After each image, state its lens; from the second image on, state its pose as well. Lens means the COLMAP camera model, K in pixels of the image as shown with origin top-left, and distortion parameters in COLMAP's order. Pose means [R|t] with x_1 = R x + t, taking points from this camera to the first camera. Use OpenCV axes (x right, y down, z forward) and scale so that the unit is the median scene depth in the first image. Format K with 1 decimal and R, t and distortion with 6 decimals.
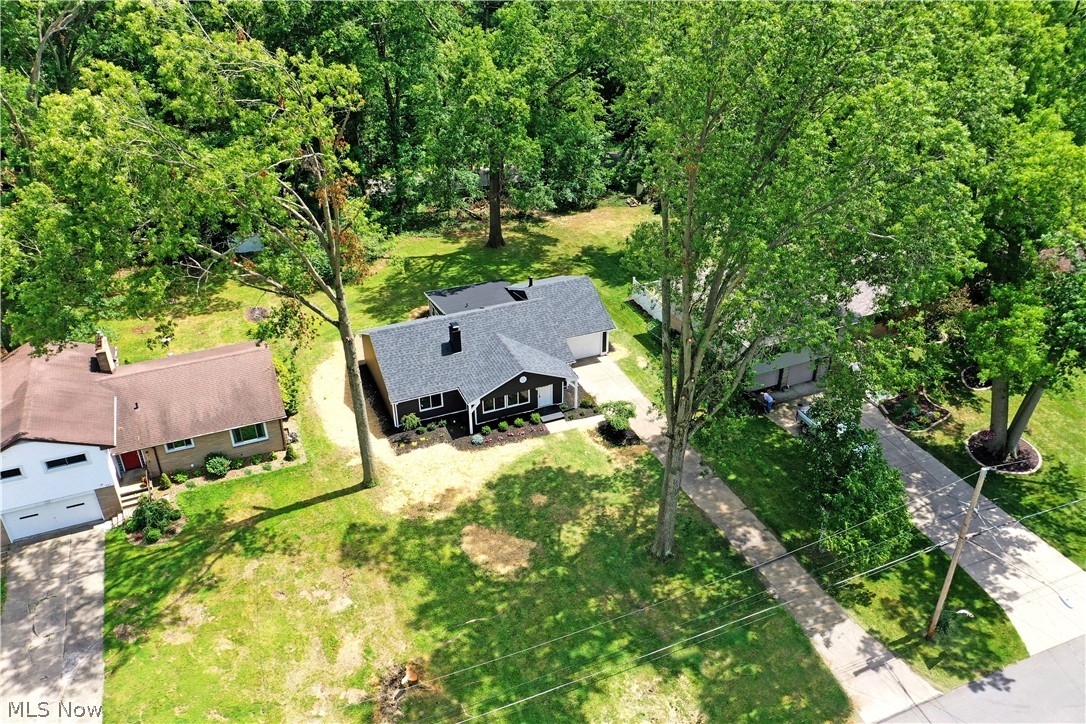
lens RADIAL K [[861.6, 0, 543.0], [0, 861.6, 362.0], [0, 0, 1]] dist [0.017129, 0.008064]
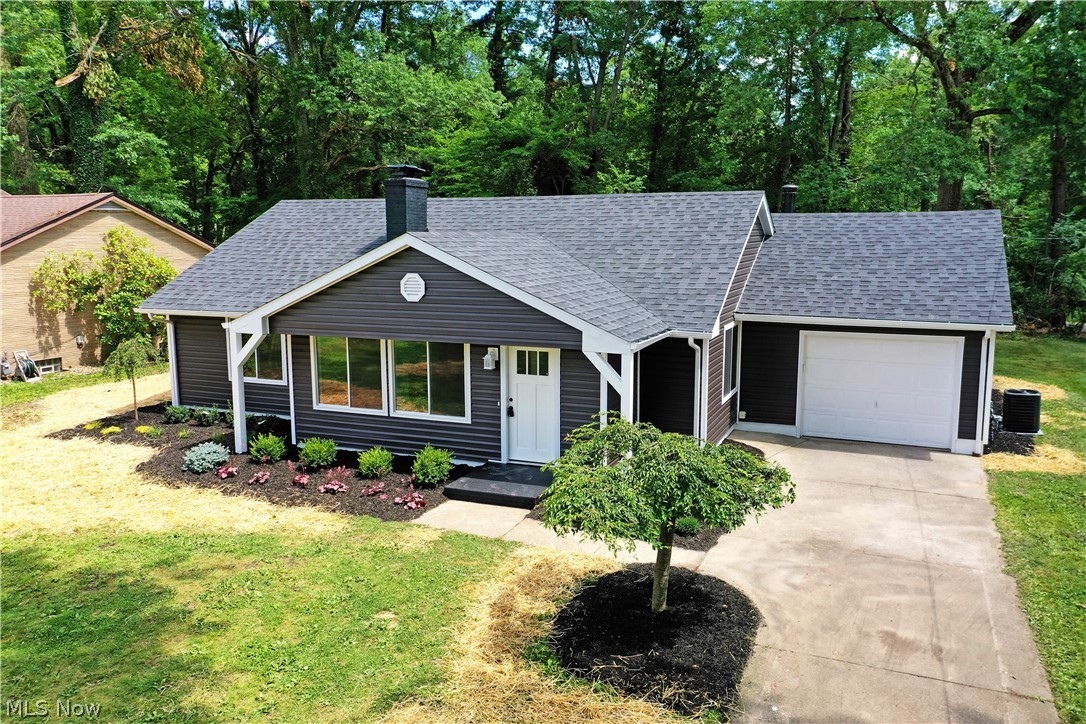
lens RADIAL K [[861.6, 0, 543.0], [0, 861.6, 362.0], [0, 0, 1]] dist [0.017129, 0.008064]
pose [[0.693537, 0.110352, -0.711919, 0.185539], [-0.375577, 0.898667, -0.226581, 0.083119], [0.614775, 0.424522, 0.664704, 0.854383]]
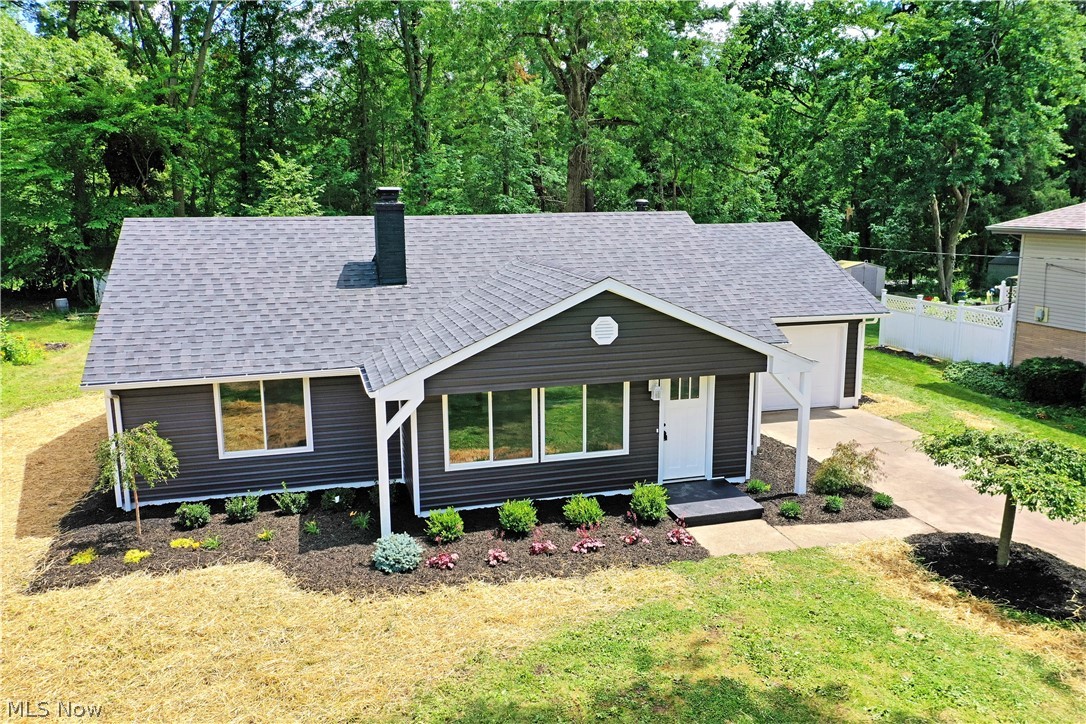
lens RADIAL K [[861.6, 0, 543.0], [0, 861.6, 362.0], [0, 0, 1]] dist [0.017129, 0.008064]
pose [[0.992320, 0.025293, -0.121082, -0.010349], [-0.065484, 0.937867, -0.340760, 0.116302], [0.104940, 0.346072, 0.932321, 0.755770]]
